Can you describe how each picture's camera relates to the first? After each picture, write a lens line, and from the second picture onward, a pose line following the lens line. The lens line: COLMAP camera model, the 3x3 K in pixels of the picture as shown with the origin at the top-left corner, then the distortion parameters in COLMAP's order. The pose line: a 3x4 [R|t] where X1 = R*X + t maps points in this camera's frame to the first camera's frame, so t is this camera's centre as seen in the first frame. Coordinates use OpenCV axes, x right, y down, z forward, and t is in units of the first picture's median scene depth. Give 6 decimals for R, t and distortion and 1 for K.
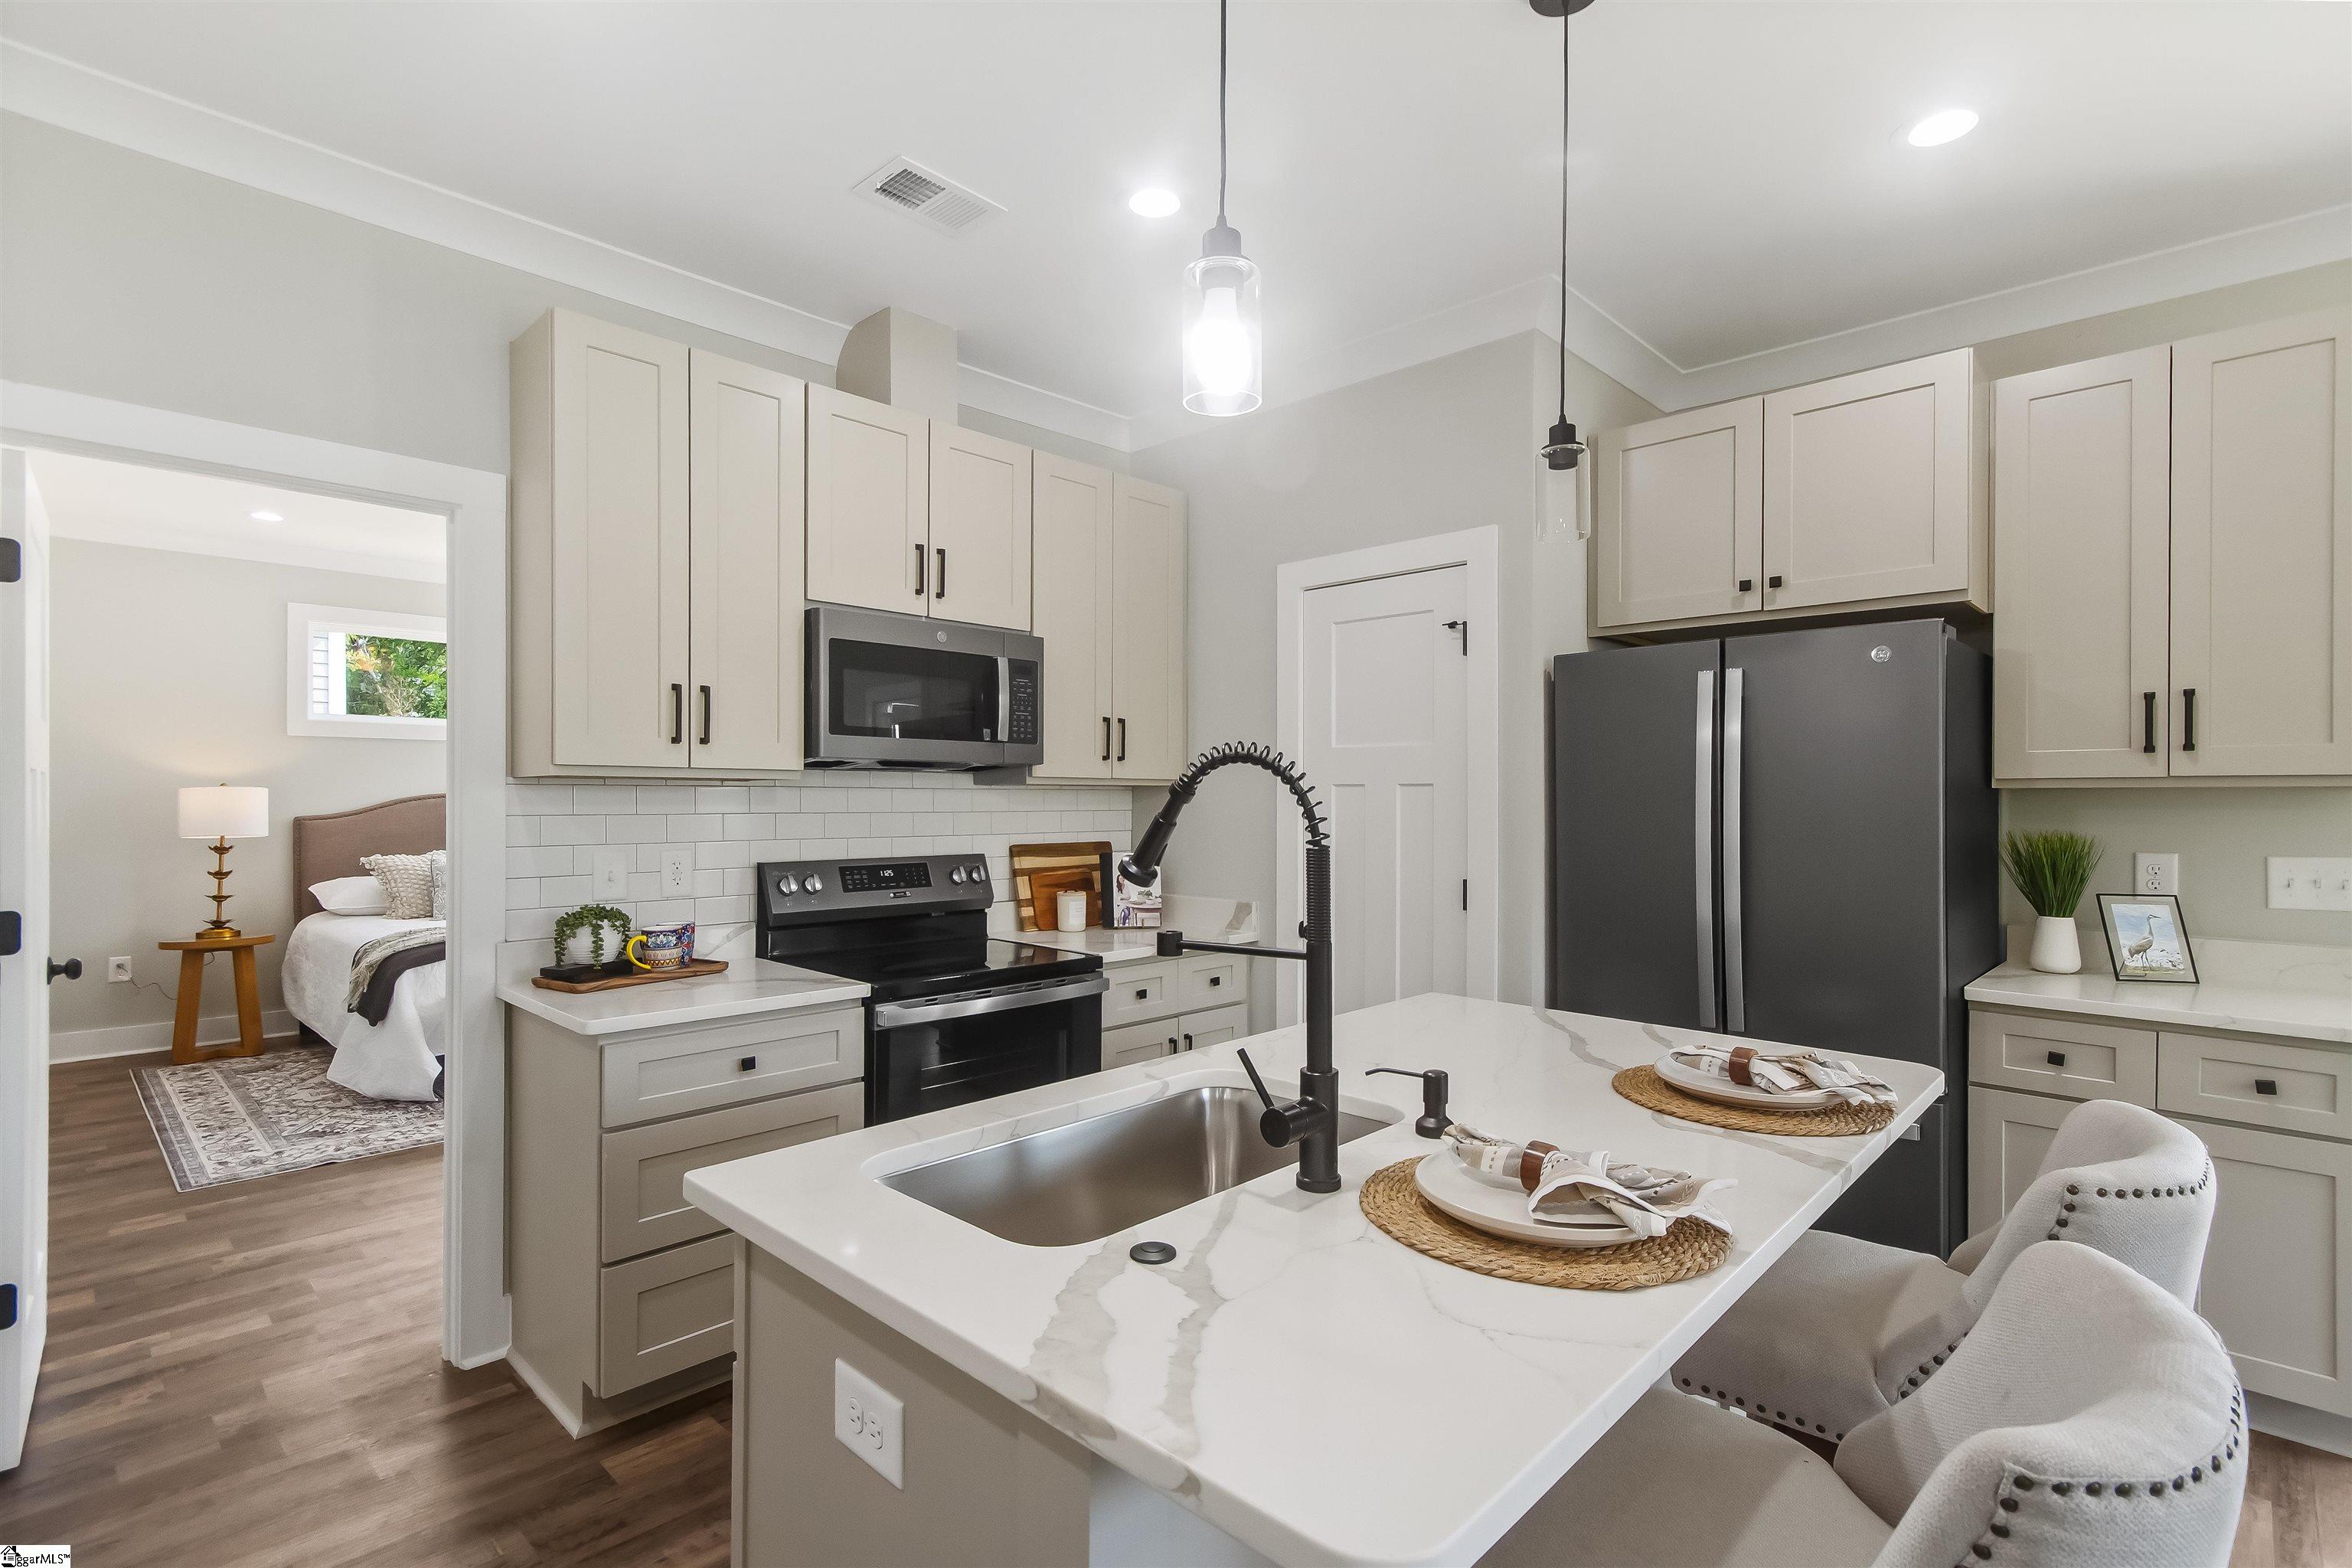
lens RADIAL K [[1089.9, 0, 1177.5], [0, 1089.9, 801.7], [0, 0, 1]] dist [-0.021625, -0.000158]
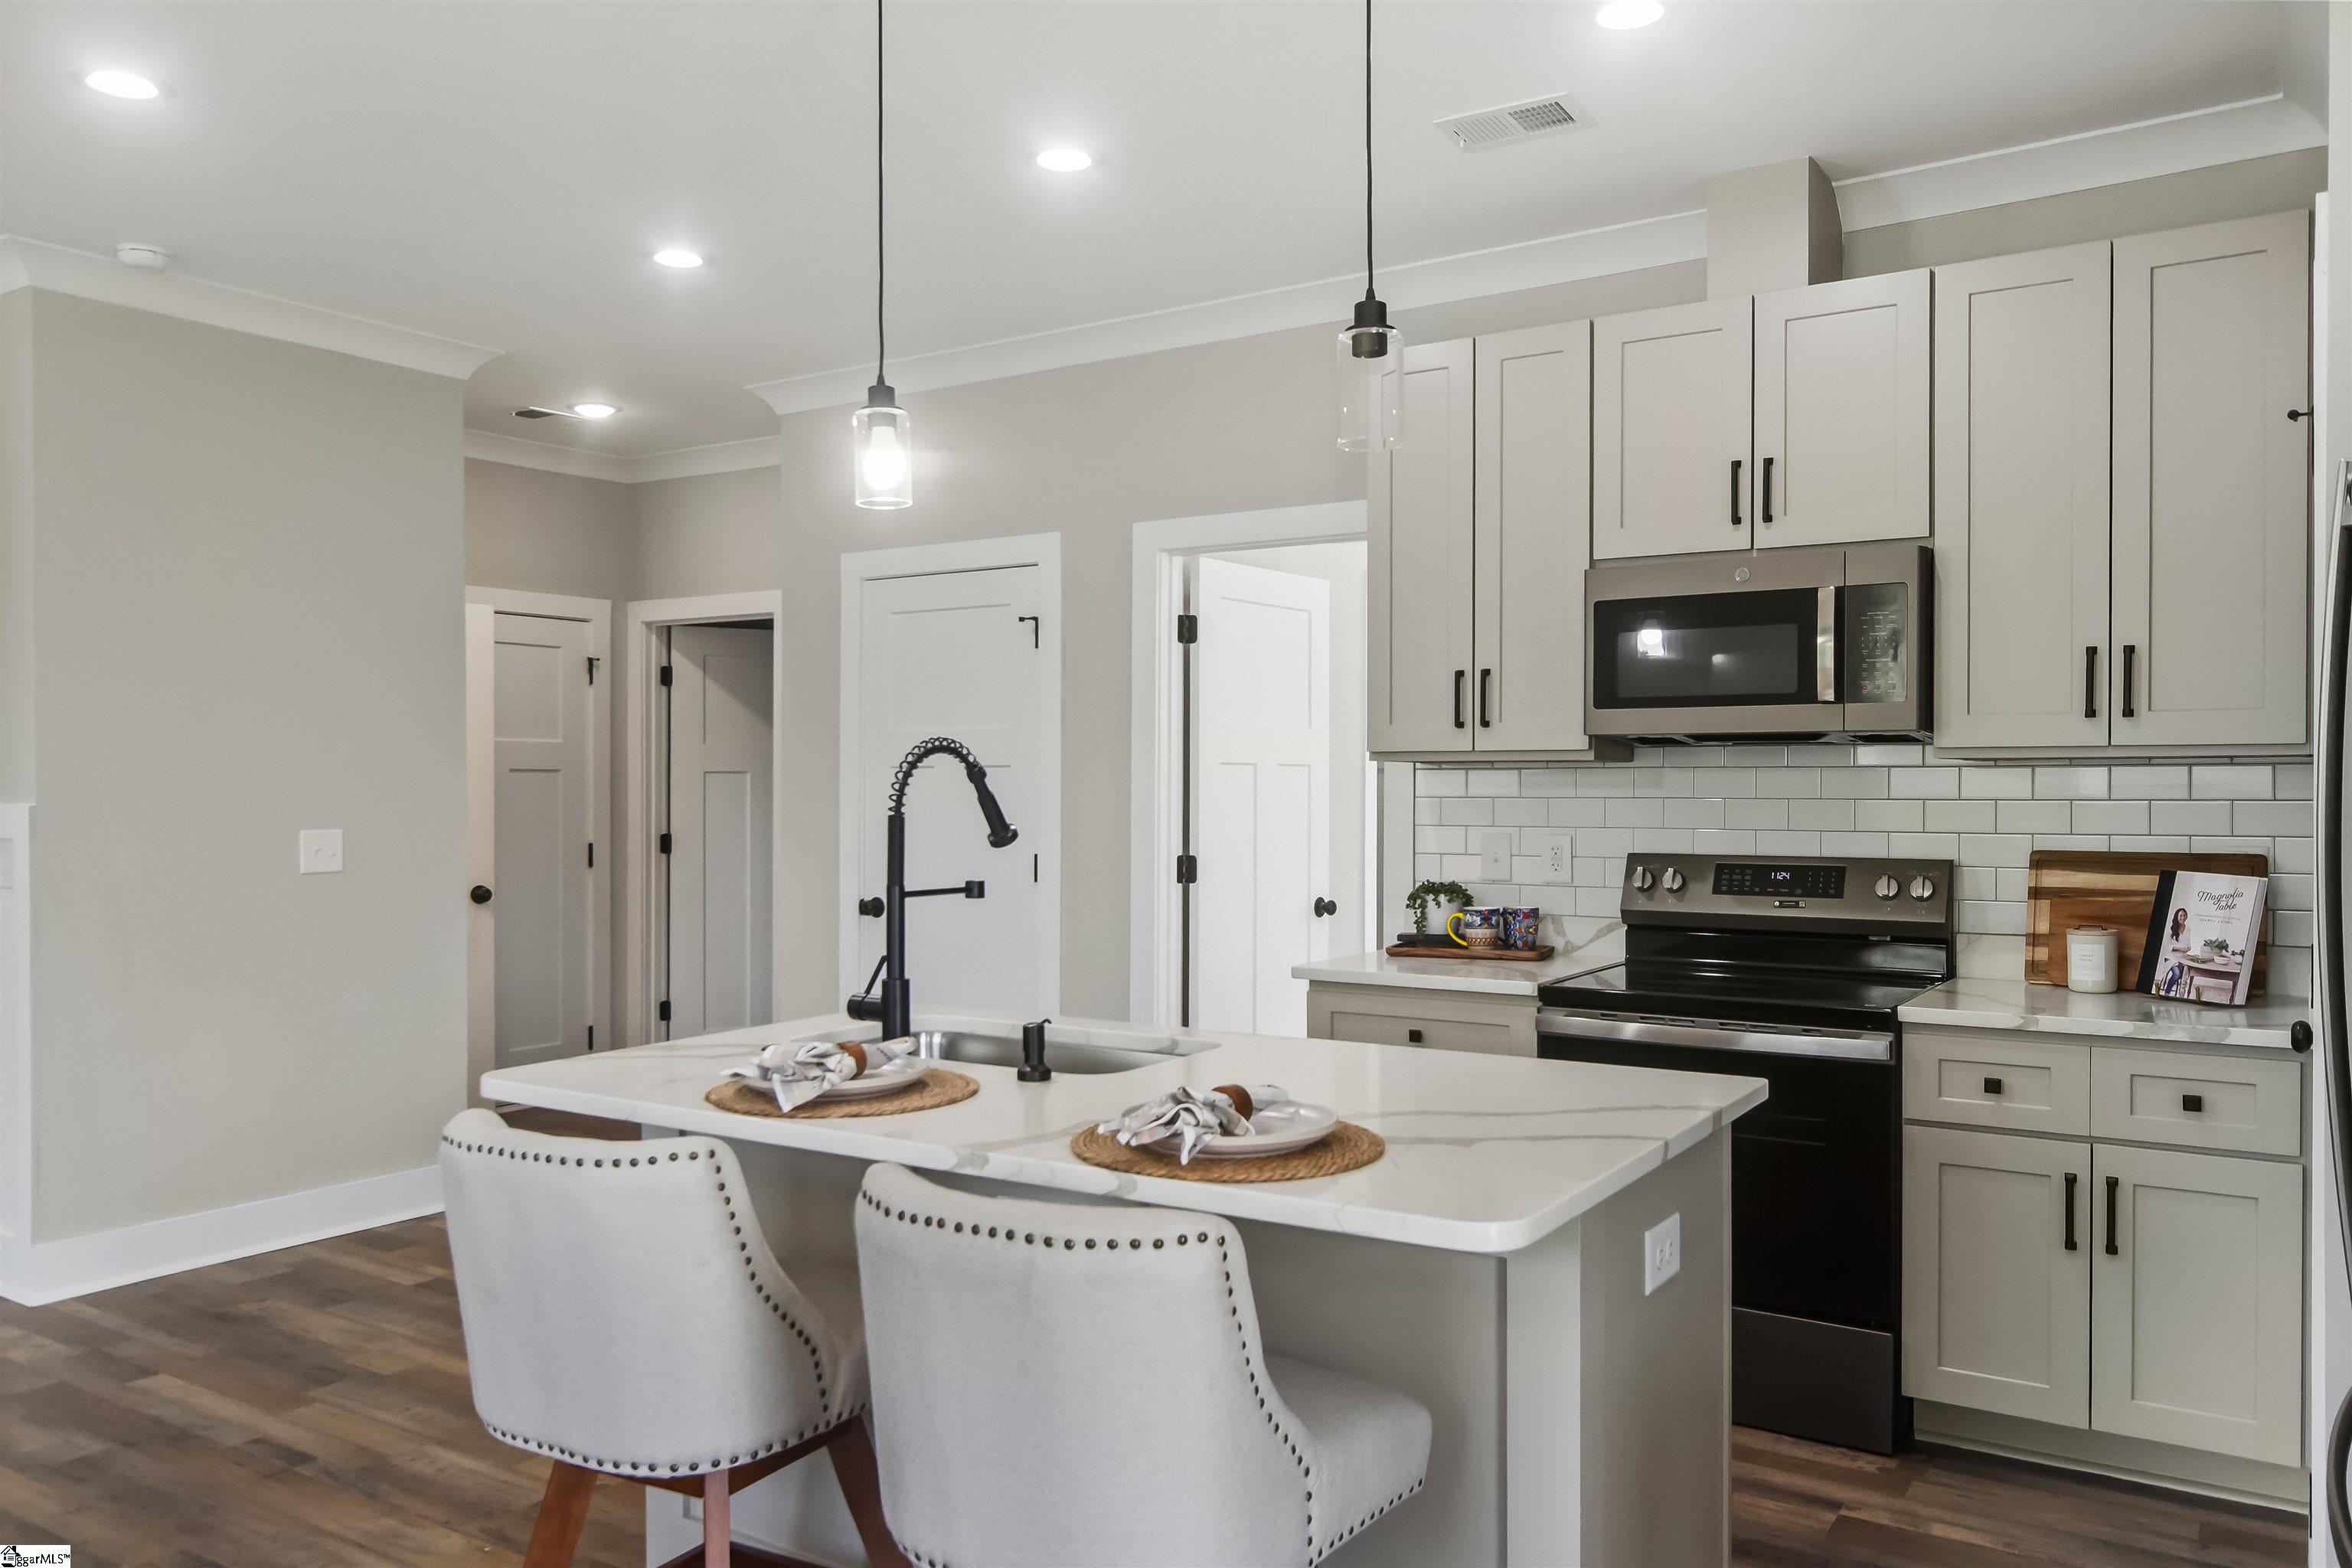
lens RADIAL K [[1711.1, 0, 1176.0], [0, 1711.1, 784.0], [0, 0, 1]] dist [0.005349, 0.001123]
pose [[0.176665, -0.003518, -0.984265, 0.964879], [-0.000811, 0.999993, -0.003720, 0.005412], [0.984271, 0.001456, 0.176661, 0.396079]]
